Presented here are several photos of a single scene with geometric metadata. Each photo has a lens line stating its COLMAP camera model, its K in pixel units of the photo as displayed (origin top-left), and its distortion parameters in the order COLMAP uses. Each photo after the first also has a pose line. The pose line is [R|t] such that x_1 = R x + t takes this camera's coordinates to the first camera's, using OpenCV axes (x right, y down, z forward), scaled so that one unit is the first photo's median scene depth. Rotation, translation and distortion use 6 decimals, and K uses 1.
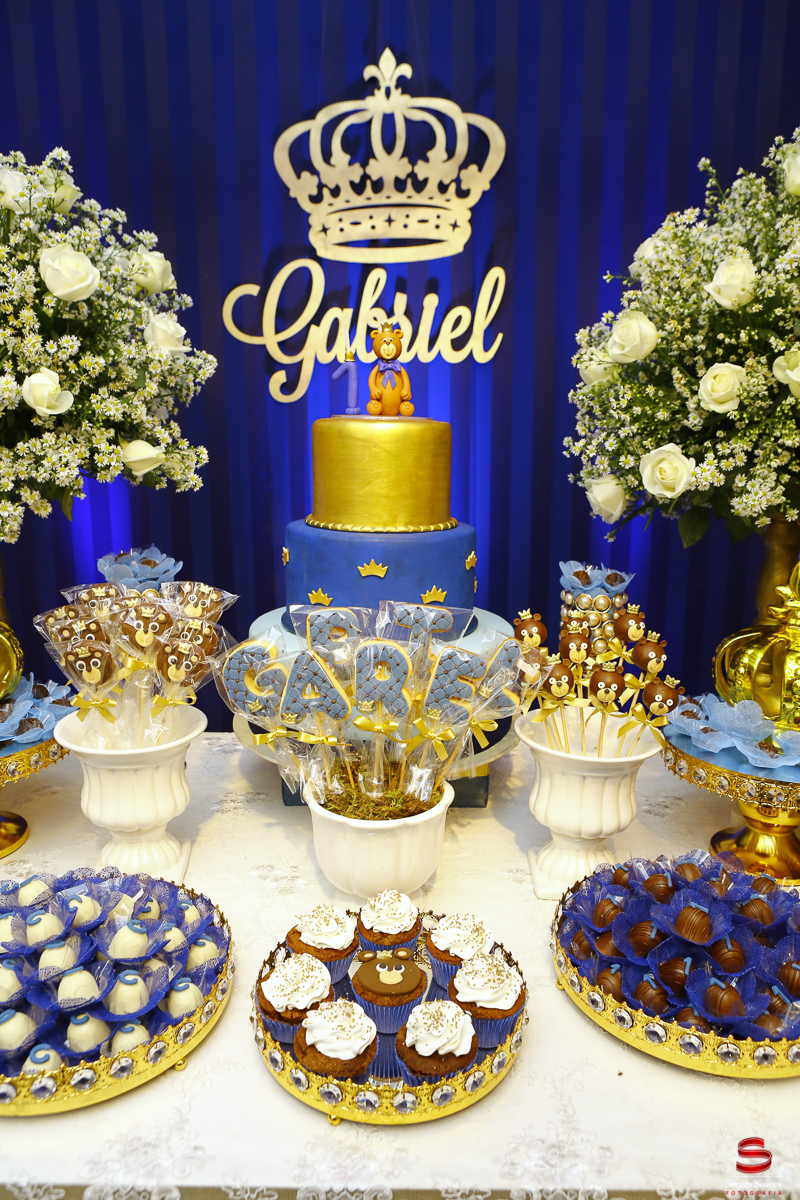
lens RADIAL K [[887.1, 0, 400.0], [0, 887.1, 600.0], [0, 0, 1]] dist [-0.049290, 0.002053]
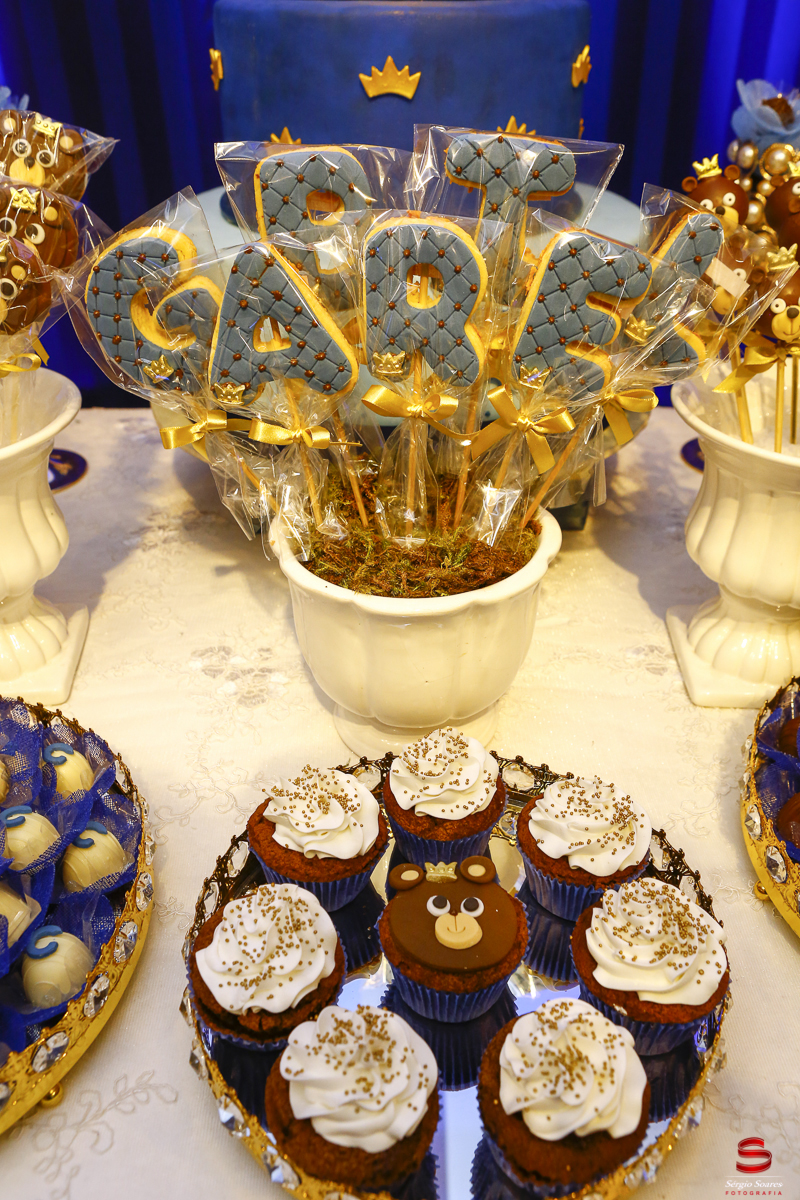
lens RADIAL K [[947.9, 0, 400.0], [0, 947.9, 600.0], [0, 0, 1]] dist [-0.081419, 0.003632]
pose [[0.999868, -0.015472, -0.004915, -0.031599], [0.016198, 0.930895, 0.364927, 0.052943], [-0.001071, -0.364958, 0.931023, 0.482567]]
